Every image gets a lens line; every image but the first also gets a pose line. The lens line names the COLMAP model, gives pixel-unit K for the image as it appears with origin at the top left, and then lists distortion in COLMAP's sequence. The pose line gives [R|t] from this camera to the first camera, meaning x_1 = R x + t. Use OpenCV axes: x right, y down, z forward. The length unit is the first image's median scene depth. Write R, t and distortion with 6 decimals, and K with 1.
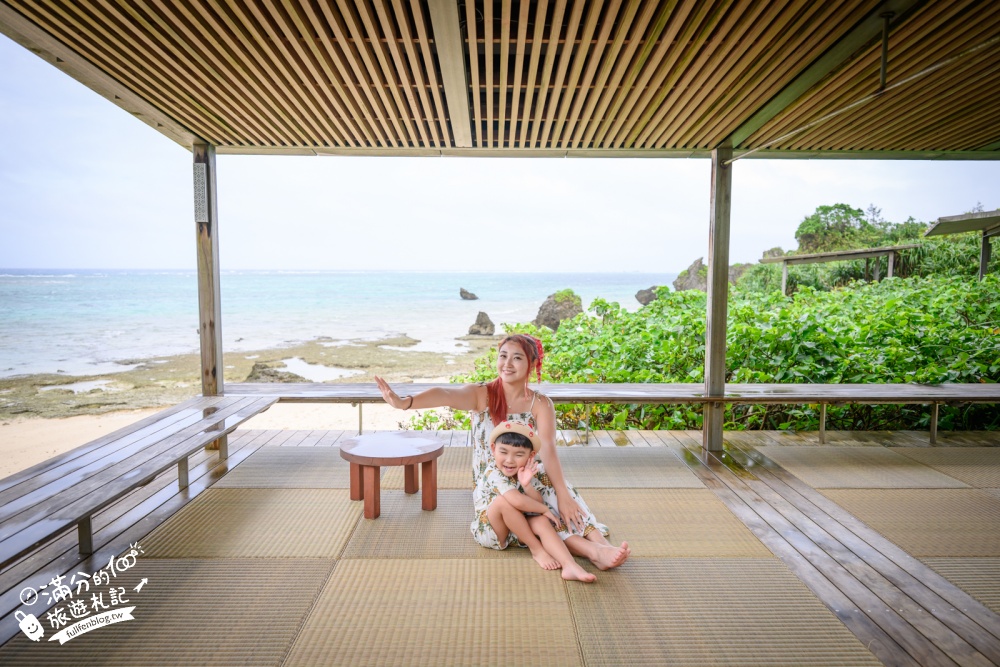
lens RADIAL K [[689.6, 0, 501.0], [0, 689.6, 338.1], [0, 0, 1]] dist [0.000228, 0.000044]
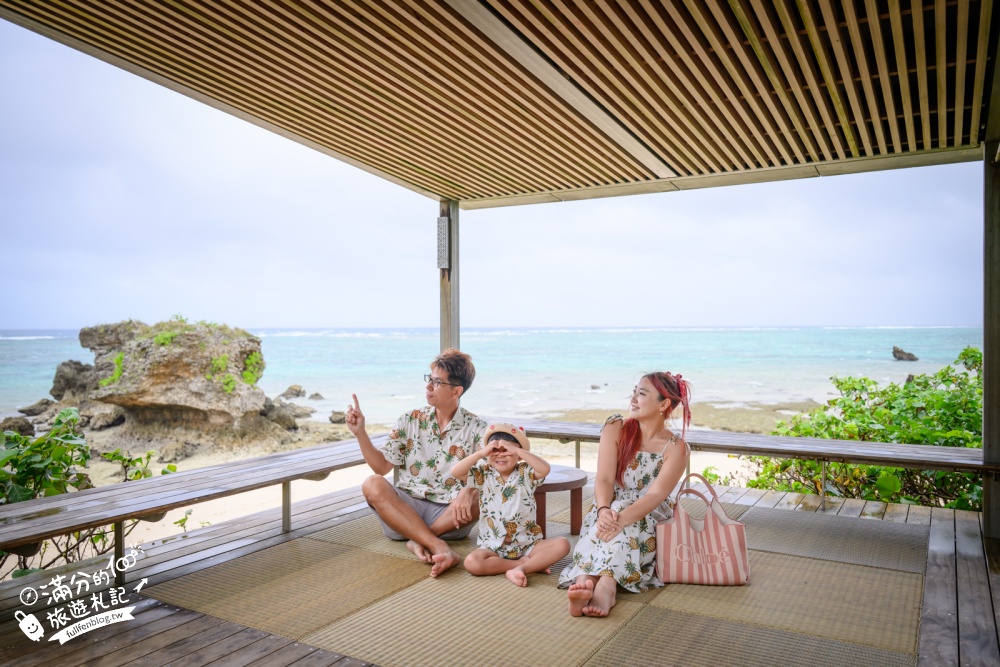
lens RADIAL K [[746.8, 0, 503.6], [0, 746.8, 330.0], [0, 0, 1]] dist [0.002309, -0.000900]
pose [[0.854448, -0.005951, -0.519503, 0.256895], [-0.042778, 0.995733, -0.081765, 0.025833], [0.517773, 0.092087, 0.850548, 0.013783]]
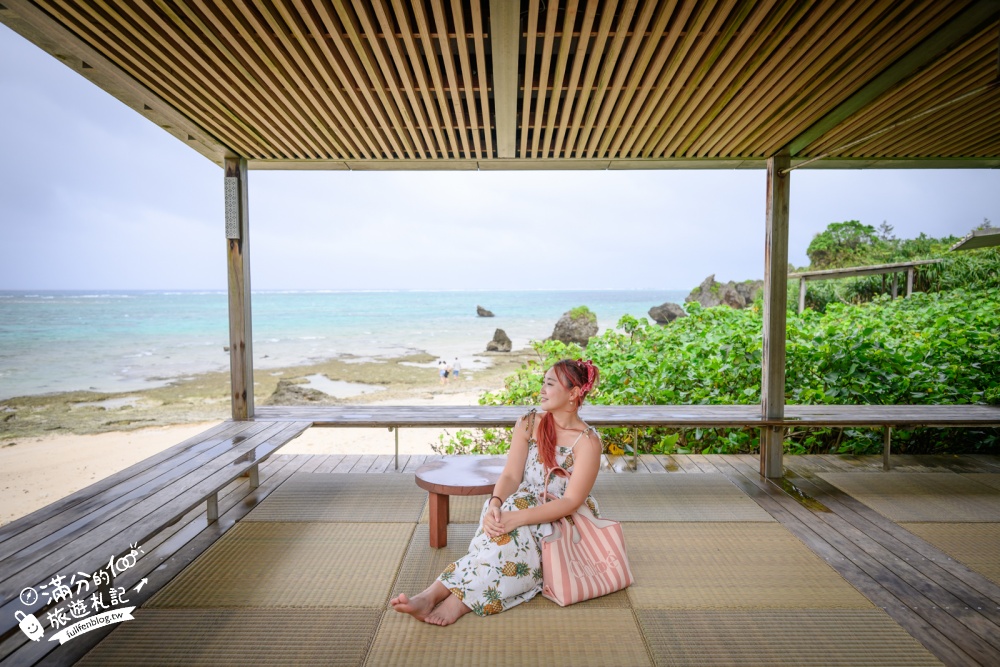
lens RADIAL K [[669.6, 0, 502.6], [0, 669.6, 335.2], [0, 0, 1]] dist [-0.002262, 0.003116]
pose [[0.999782, -0.005175, -0.020245, -0.036661], [0.004603, 0.999592, -0.028195, -0.005725], [0.020383, 0.028096, 0.999397, 0.072990]]
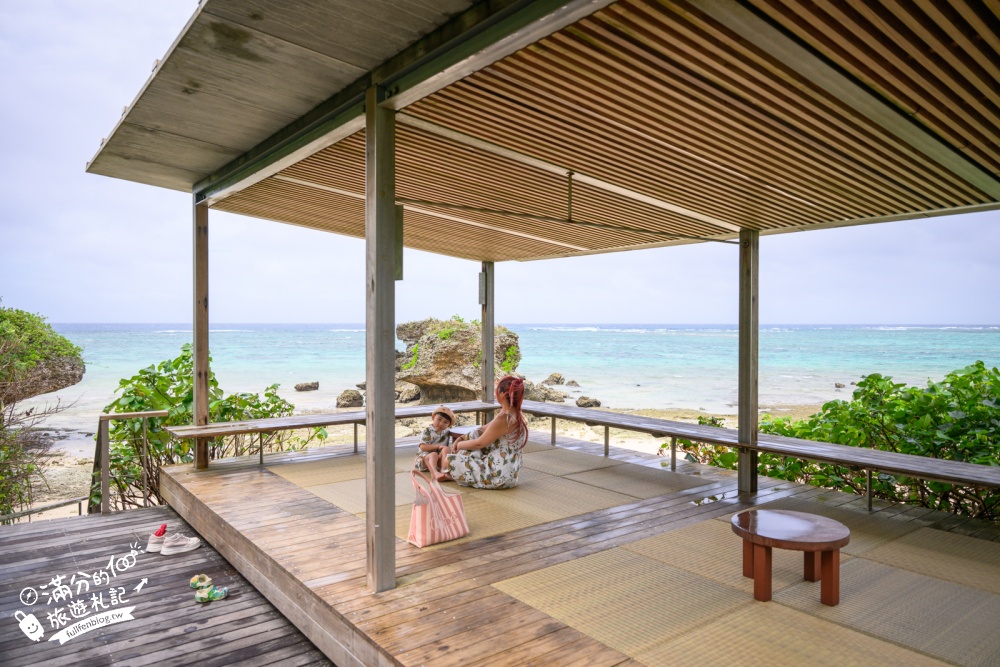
lens RADIAL K [[669.6, 0, 502.6], [0, 669.6, 335.2], [0, 0, 1]] dist [-0.002262, 0.003116]
pose [[0.603195, 0.011110, -0.797516, 0.891442], [-0.077653, 0.995971, -0.044858, -0.012501], [0.793804, 0.088987, 0.601628, -0.008330]]
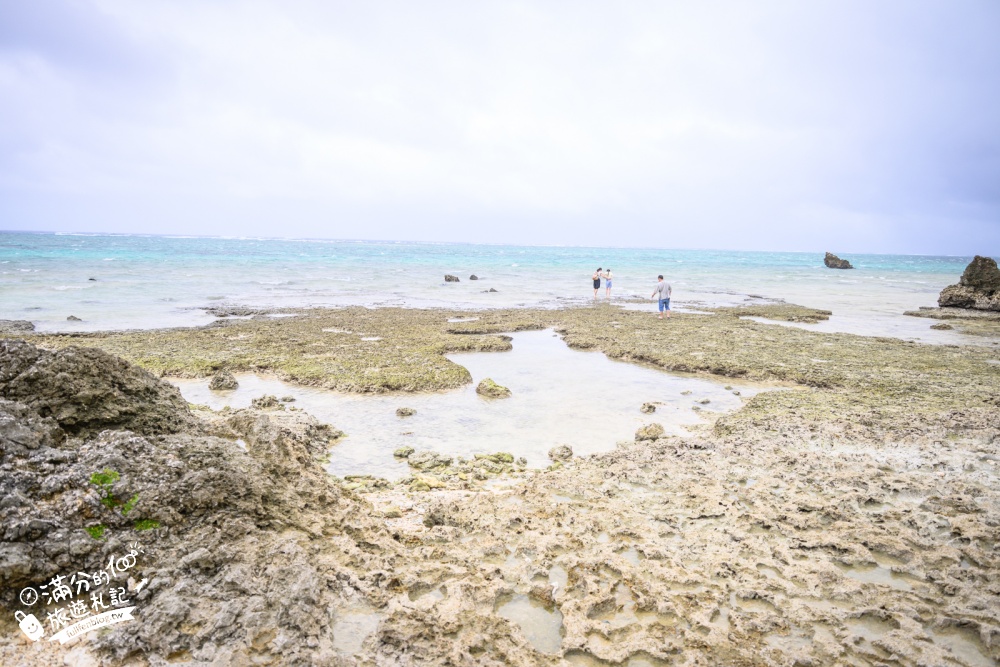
lens RADIAL K [[689.6, 0, 501.0], [0, 689.6, 338.1], [0, 0, 1]] dist [0.000228, 0.000044]
pose [[0.896221, 0.081029, -0.436144, -1.563255], [-0.065595, 0.996575, 0.050359, 0.166354], [0.438731, -0.016524, 0.898467, 6.796482]]
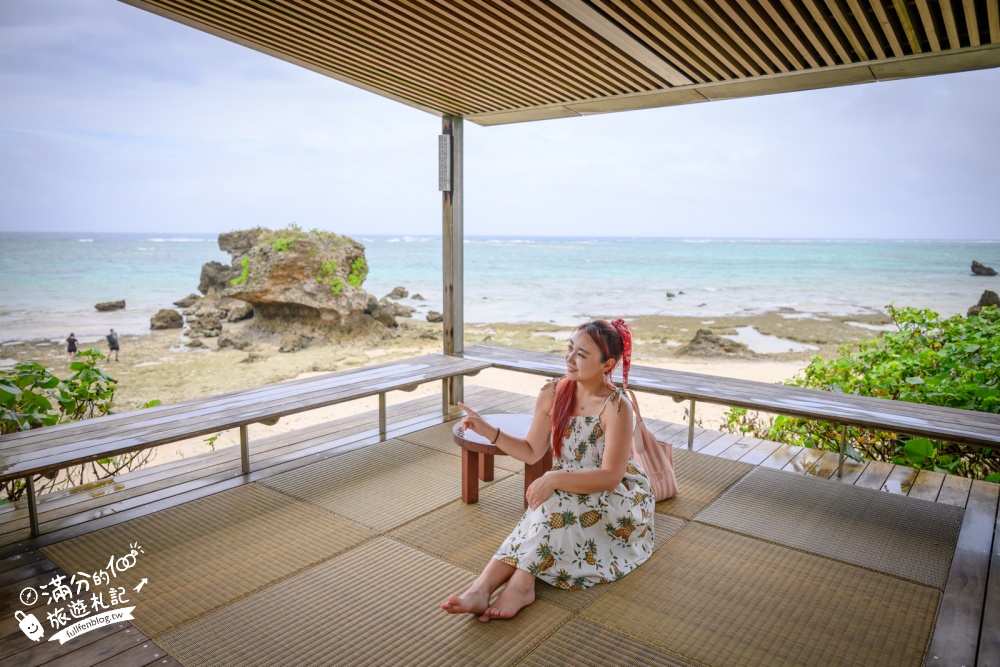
lens RADIAL K [[669.6, 0, 502.6], [0, 669.6, 335.2], [0, 0, 1]] dist [-0.002262, 0.003116]
pose [[0.779970, 0.094540, -0.618635, 0.263373], [-0.066311, 0.995444, 0.068520, -0.020831], [0.622294, -0.012422, 0.782685, 0.216835]]
